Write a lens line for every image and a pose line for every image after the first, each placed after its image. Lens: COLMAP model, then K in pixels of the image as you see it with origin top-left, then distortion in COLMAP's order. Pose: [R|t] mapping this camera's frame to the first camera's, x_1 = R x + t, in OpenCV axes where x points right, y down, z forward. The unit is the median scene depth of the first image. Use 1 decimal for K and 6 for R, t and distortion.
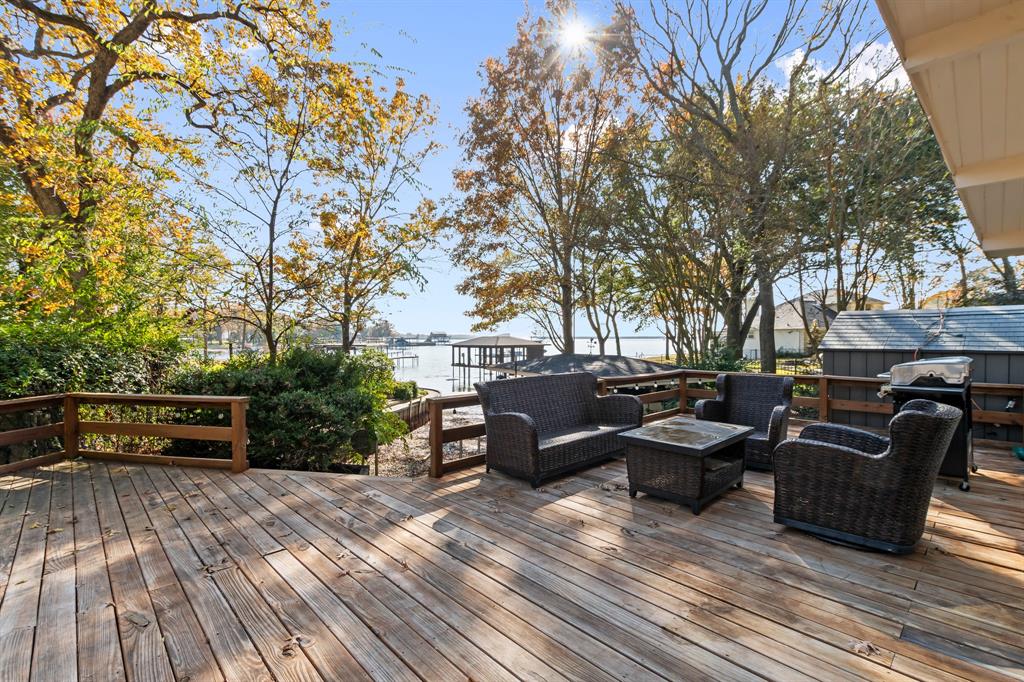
lens RADIAL K [[454.3, 0, 505.9], [0, 454.3, 342.3], [0, 0, 1]] dist [0.001263, 0.000132]
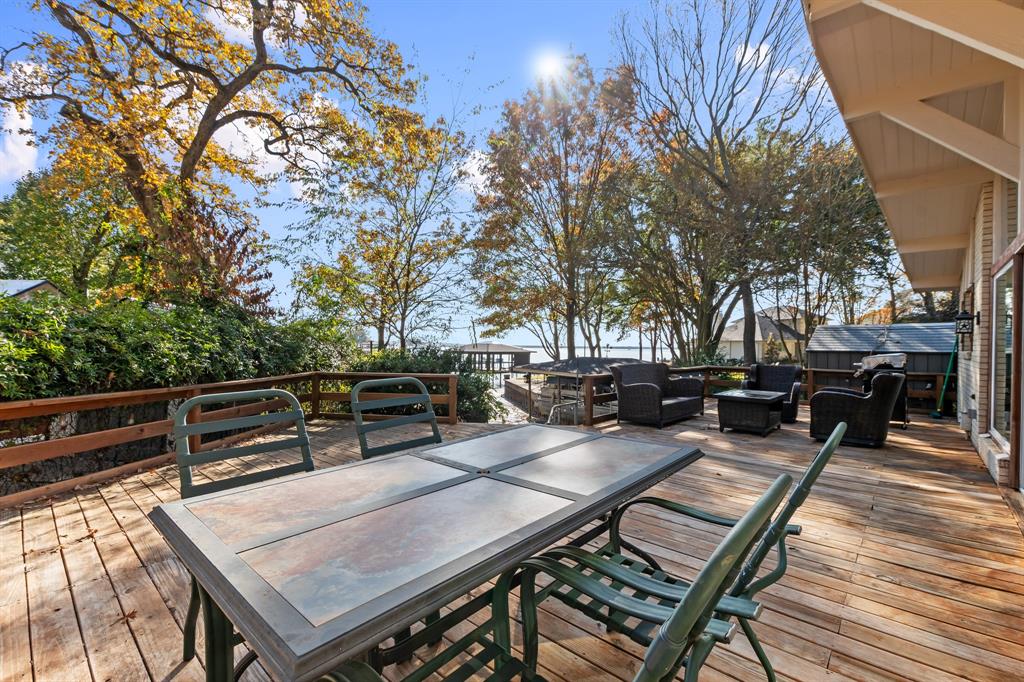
lens RADIAL K [[441.6, 0, 512.0], [0, 441.6, 341.0], [0, 0, 1]] dist [0.001448, 0.000244]
pose [[0.996760, 0.015900, 0.078846, -0.105181], [-0.014165, 0.999646, -0.022513, 0.008520], [-0.079176, 0.021324, 0.996633, -0.096477]]
